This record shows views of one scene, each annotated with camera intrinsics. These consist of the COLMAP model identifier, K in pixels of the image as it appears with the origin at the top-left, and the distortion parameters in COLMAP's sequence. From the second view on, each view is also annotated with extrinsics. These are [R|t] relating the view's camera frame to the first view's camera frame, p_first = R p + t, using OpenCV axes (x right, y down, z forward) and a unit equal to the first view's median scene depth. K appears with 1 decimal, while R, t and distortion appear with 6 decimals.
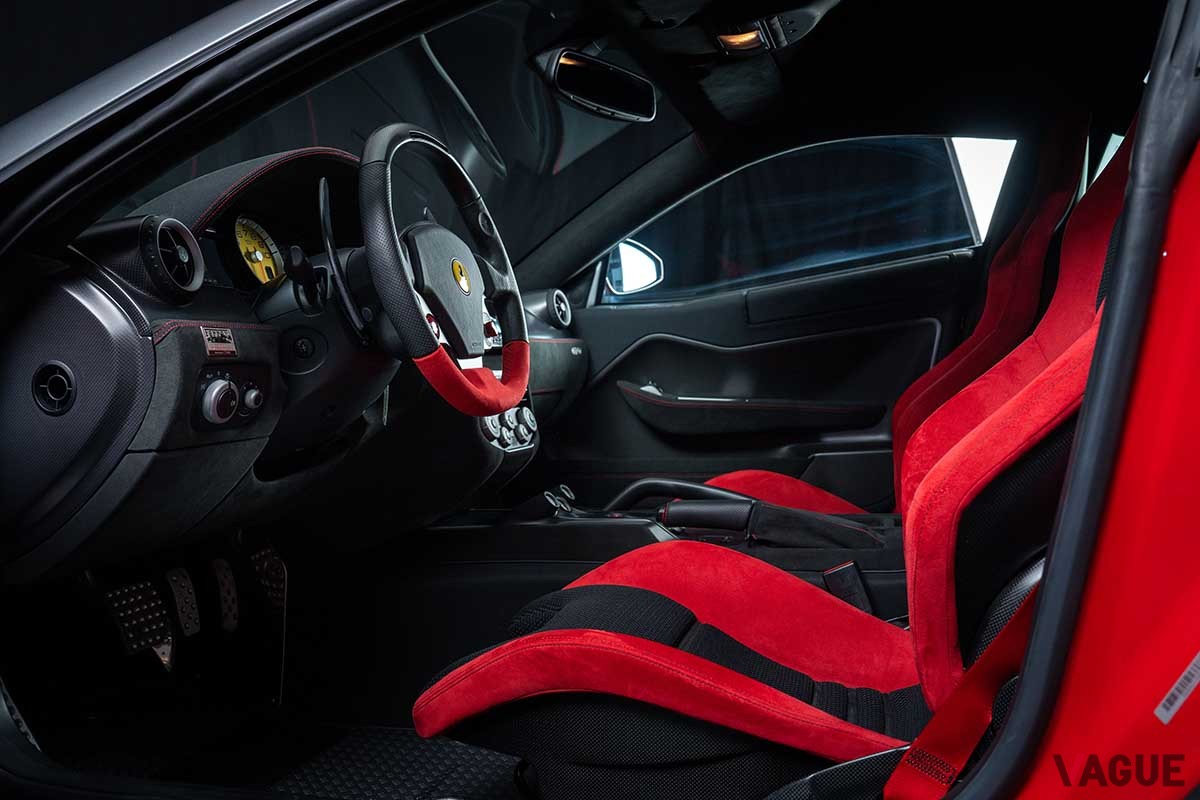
lens RADIAL K [[1082.2, 0, 600.9], [0, 1082.2, 399.3], [0, 0, 1]] dist [-0.021085, -0.010372]
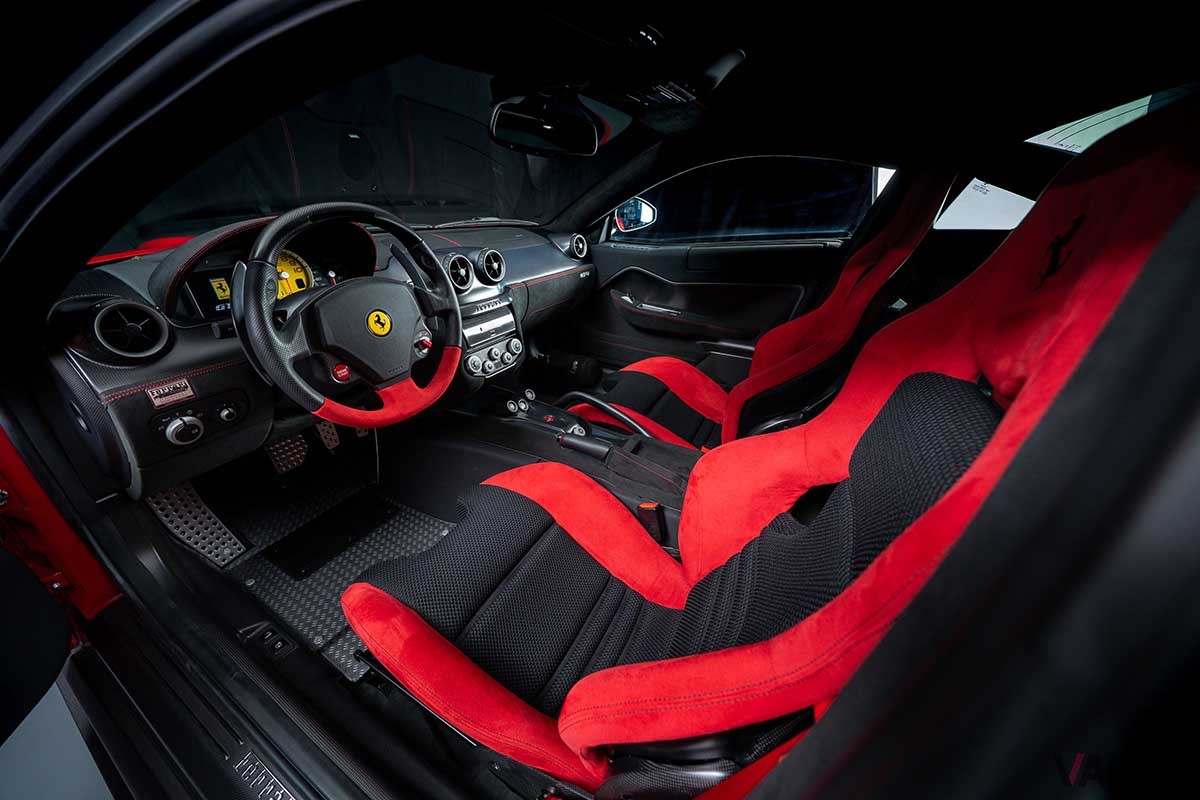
lens RADIAL K [[418.6, 0, 597.6], [0, 418.6, 398.6], [0, 0, 1]] dist [-0.017198, 0.000111]
pose [[0.968531, 0.171076, -0.180777, 0.153900], [-0.073552, 0.890618, 0.448765, -0.170474], [0.237776, -0.421346, 0.875174, 0.325693]]
